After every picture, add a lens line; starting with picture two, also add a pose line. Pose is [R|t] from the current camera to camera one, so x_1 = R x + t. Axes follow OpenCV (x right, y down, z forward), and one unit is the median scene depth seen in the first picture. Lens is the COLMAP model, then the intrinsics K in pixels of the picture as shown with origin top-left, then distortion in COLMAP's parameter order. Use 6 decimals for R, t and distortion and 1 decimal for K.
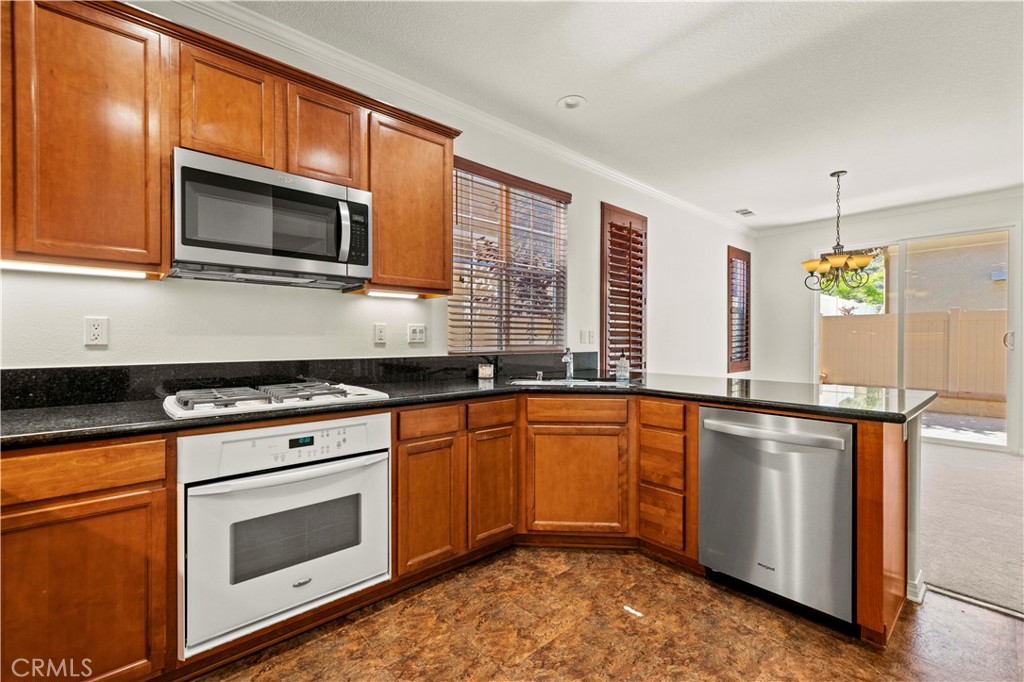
lens RADIAL K [[438.3, 0, 508.8], [0, 438.3, 339.7], [0, 0, 1]] dist [0.003990, -0.000274]
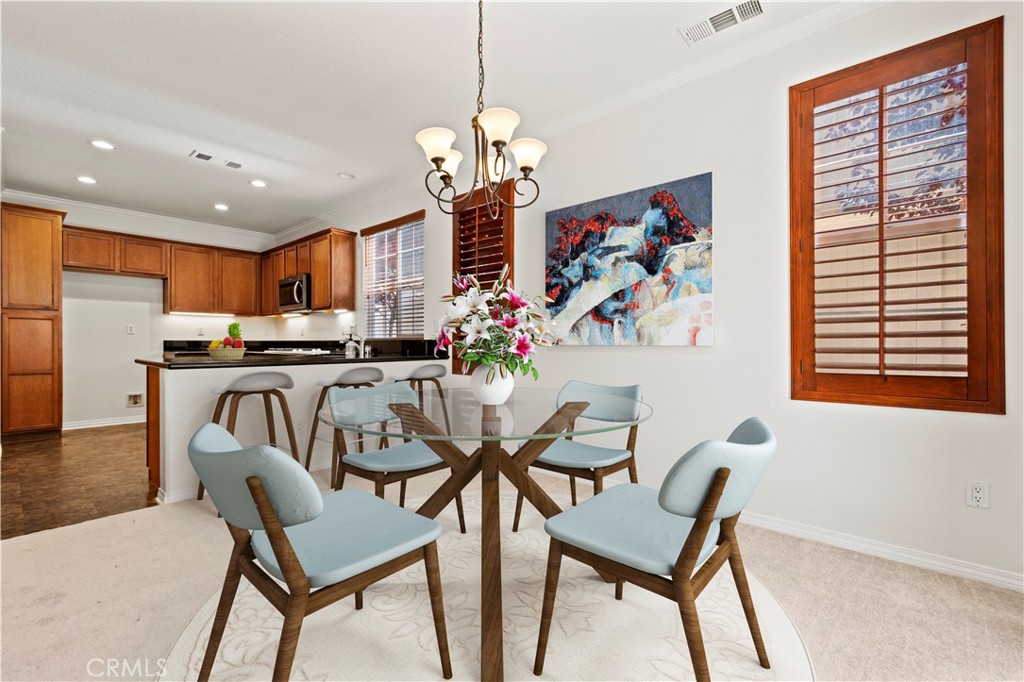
lens RADIAL K [[438.3, 0, 507.9], [0, 438.3, 345.0], [0, 0, 1]] dist [0.003990, -0.000274]
pose [[0.122614, 0.004240, -0.992445, 2.180043], [-0.002153, 0.999990, 0.004006, 0.060711], [0.992452, 0.001645, 0.122622, 1.711070]]
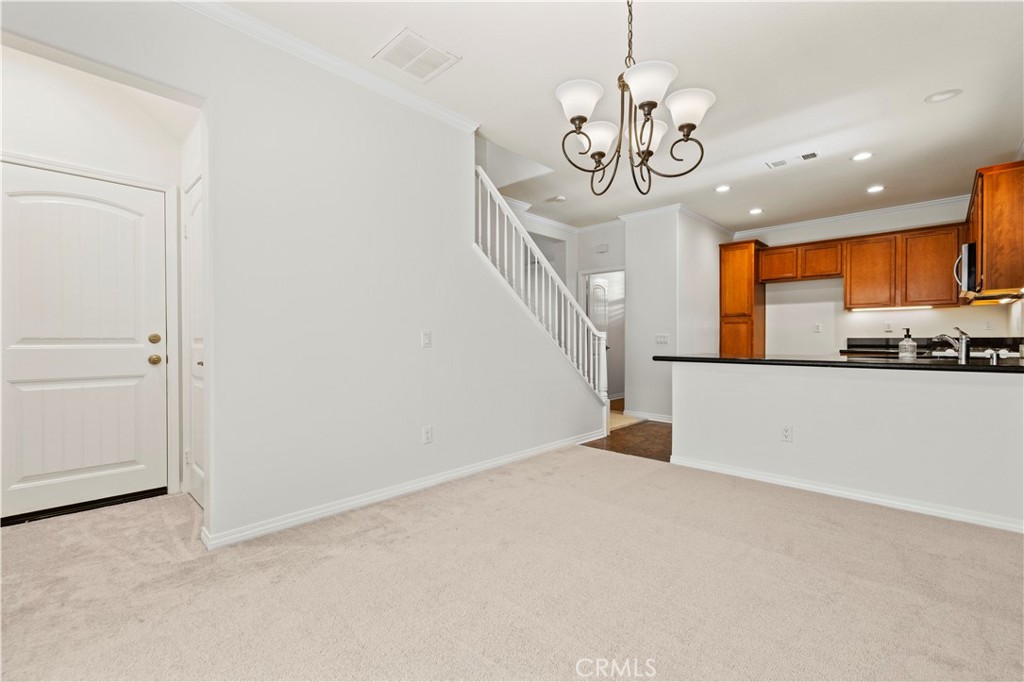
lens RADIAL K [[438.3, 0, 510.0], [0, 438.3, 342.2], [0, 0, 1]] dist [0.003990, -0.000274]
pose [[-0.997096, -0.000382, -0.076151, 1.564381], [-0.000956, 0.999971, 0.007502, 0.055705], [0.076146, 0.007553, -0.997068, 2.459927]]
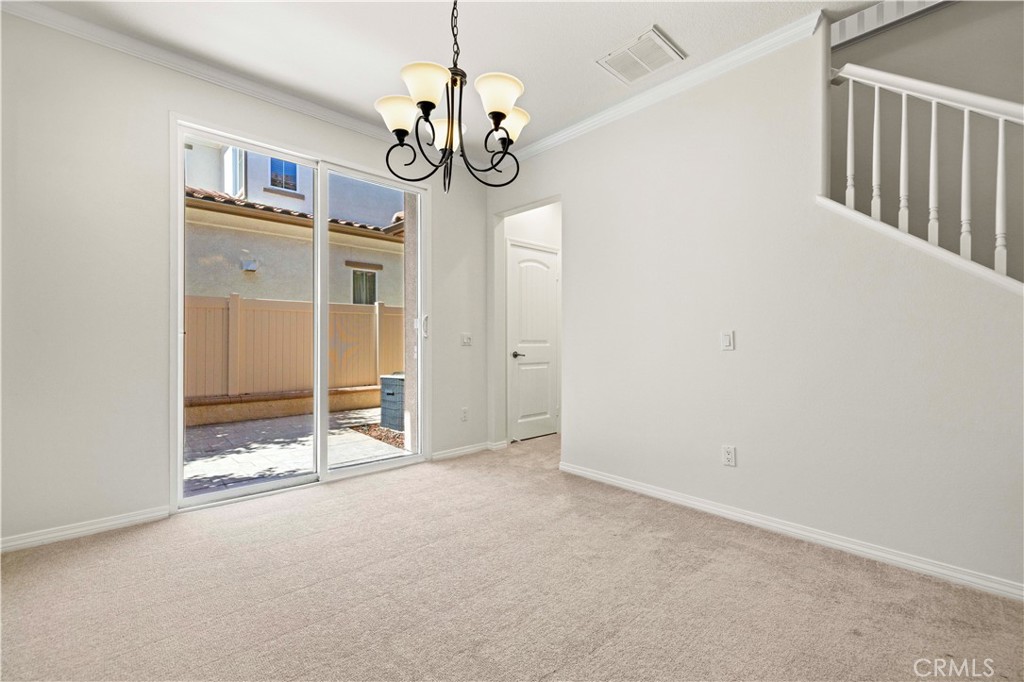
lens RADIAL K [[438.3, 0, 503.8], [0, 438.3, 341.8], [0, 0, 1]] dist [0.003990, -0.000274]
pose [[-0.010524, -0.002793, 0.999941, 0.616104], [0.002152, 0.999994, 0.002816, 0.056434], [-0.999942, 0.002181, -0.010518, 1.694448]]
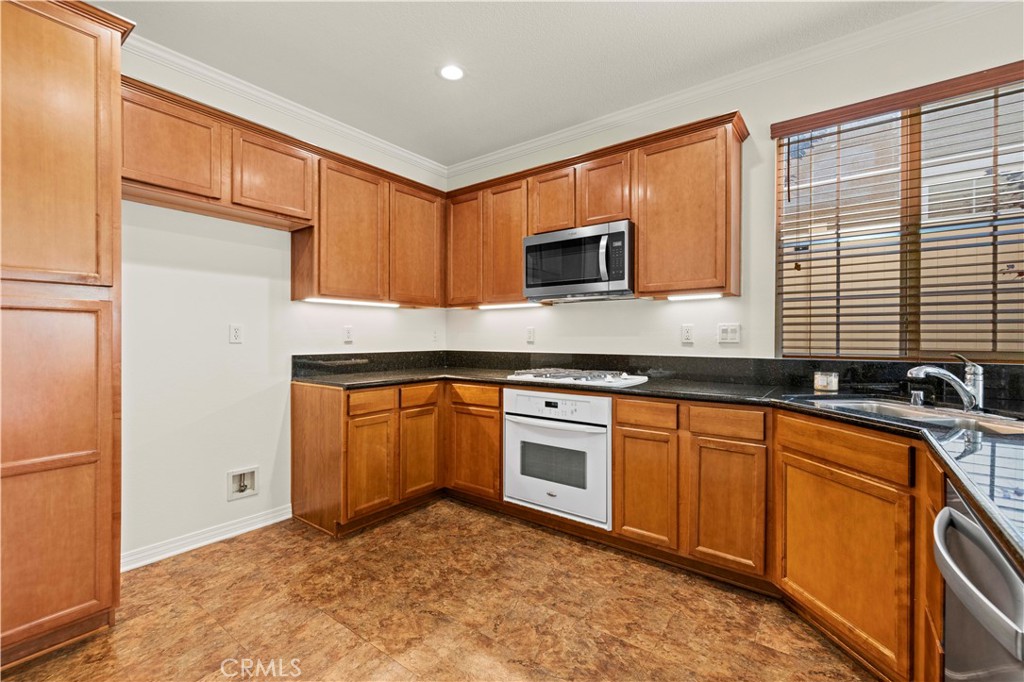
lens RADIAL K [[438.3, 0, 509.1], [0, 438.3, 338.2], [0, 0, 1]] dist [0.003990, -0.000274]
pose [[0.197304, 0.000517, -0.980342, 0.752711], [-0.002488, 0.999997, 0.000026, -0.002229], [0.980339, 0.002434, 0.197305, 0.394968]]
